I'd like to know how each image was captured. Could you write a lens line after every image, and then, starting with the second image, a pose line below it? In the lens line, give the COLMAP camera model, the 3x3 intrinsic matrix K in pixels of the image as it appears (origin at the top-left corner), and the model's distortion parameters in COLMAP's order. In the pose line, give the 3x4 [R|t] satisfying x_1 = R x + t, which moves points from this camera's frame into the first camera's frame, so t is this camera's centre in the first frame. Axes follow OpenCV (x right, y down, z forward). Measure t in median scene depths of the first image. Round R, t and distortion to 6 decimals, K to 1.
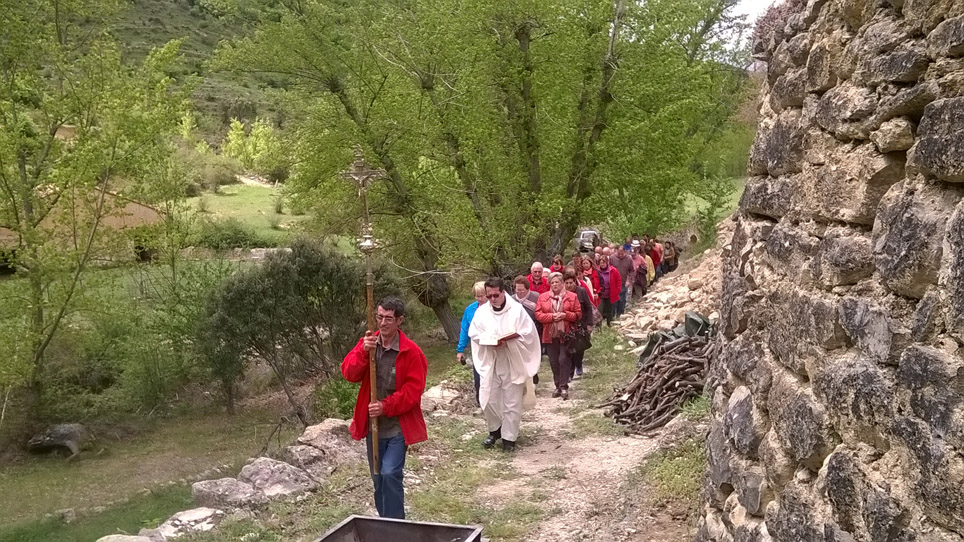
lens RADIAL K [[850.4, 0, 460.6], [0, 850.4, 268.6], [0, 0, 1]] dist [0.051032, -0.104991]
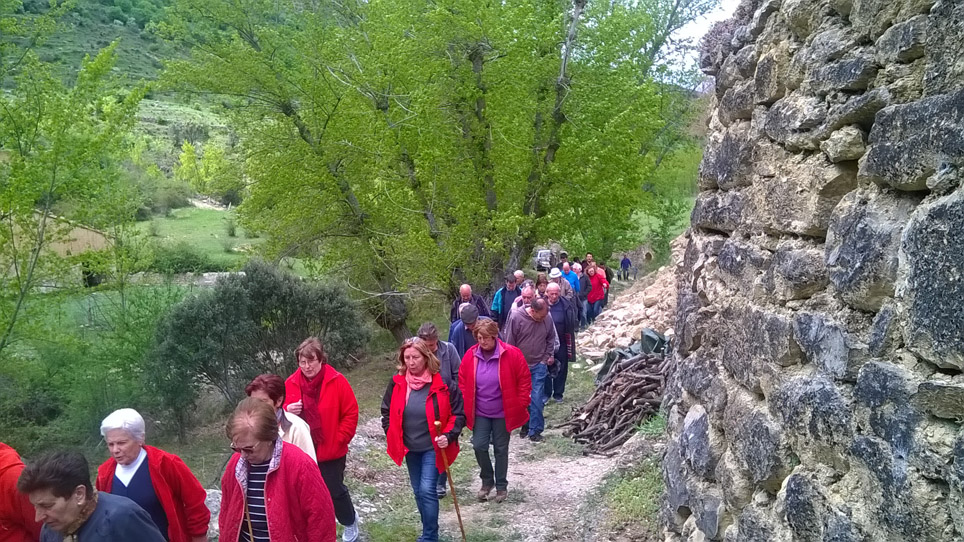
lens RADIAL K [[850.2, 0, 465.3], [0, 850.2, 269.0], [0, 0, 1]] dist [0.090817, -0.203571]
pose [[0.998394, -0.015225, 0.054568, 0.013643], [0.016528, 0.999587, -0.023516, 0.000991], [-0.054188, 0.024380, 0.998233, 0.034056]]
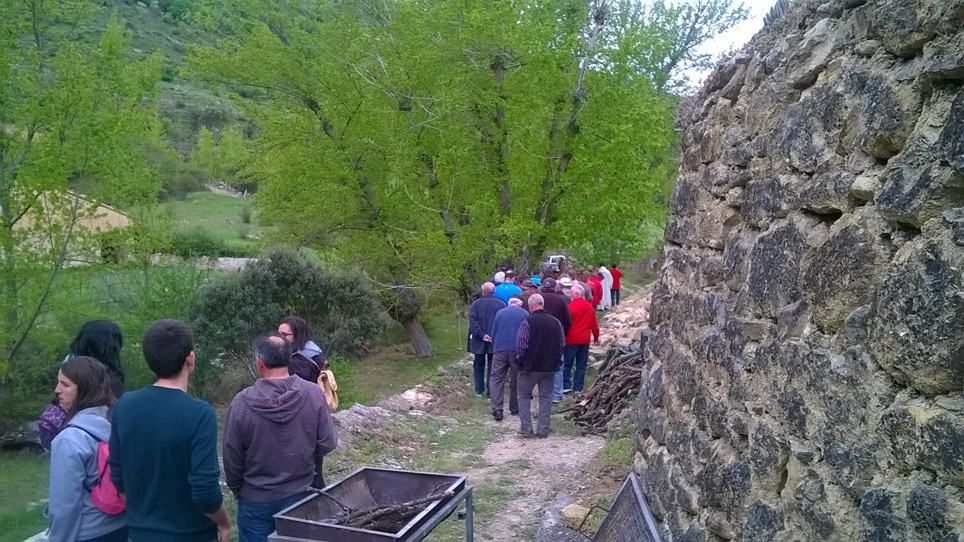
lens RADIAL K [[851.8, 0, 470.7], [0, 851.8, 203.9], [0, 0, 1]] dist [0.086759, -0.240561]
pose [[0.997865, 0.043868, 0.048380, -0.063523], [-0.038929, 0.994357, -0.098684, 0.029090], [-0.052436, 0.096590, 0.993942, -0.422501]]
